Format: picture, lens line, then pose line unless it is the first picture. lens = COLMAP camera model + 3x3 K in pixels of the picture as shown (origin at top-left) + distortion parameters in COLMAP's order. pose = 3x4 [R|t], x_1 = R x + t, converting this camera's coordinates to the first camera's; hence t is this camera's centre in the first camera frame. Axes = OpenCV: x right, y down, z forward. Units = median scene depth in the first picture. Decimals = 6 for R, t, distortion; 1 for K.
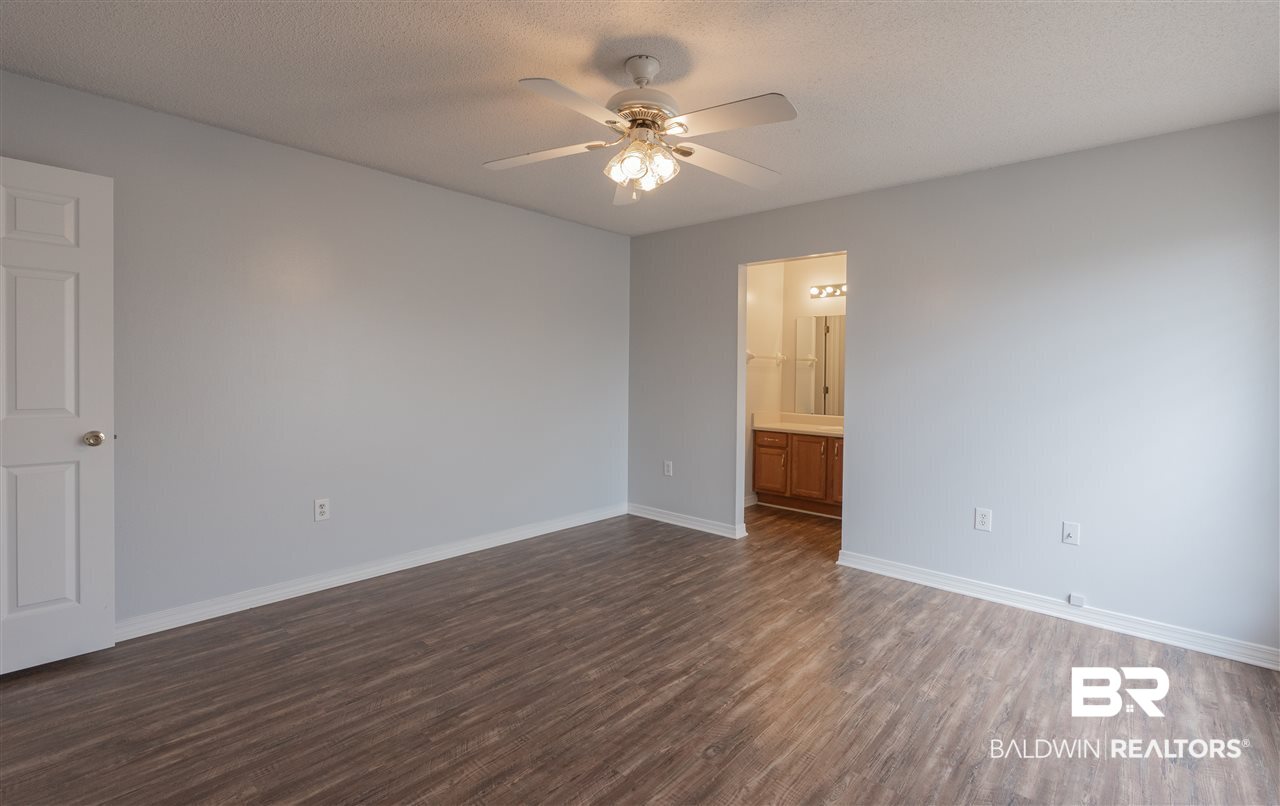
lens RADIAL K [[583.3, 0, 636.4], [0, 583.3, 379.6], [0, 0, 1]] dist [0.019948, 0.000899]
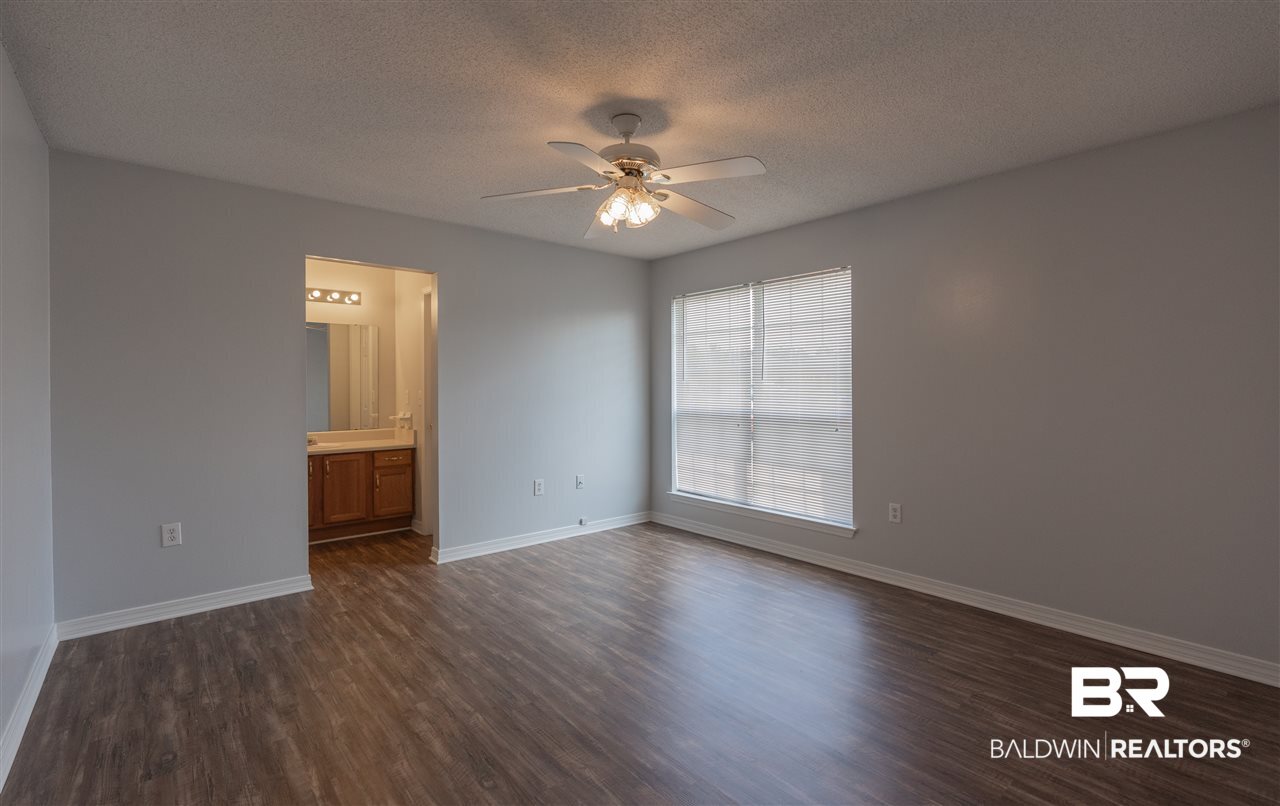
lens RADIAL K [[583.3, 0, 636.4], [0, 583.3, 379.6], [0, 0, 1]] dist [0.019948, 0.000899]
pose [[0.125619, 0.007235, 0.992052, -0.770492], [0.027200, 0.999572, -0.010734, 0.003955], [-0.991706, 0.028333, 0.125368, 0.596053]]
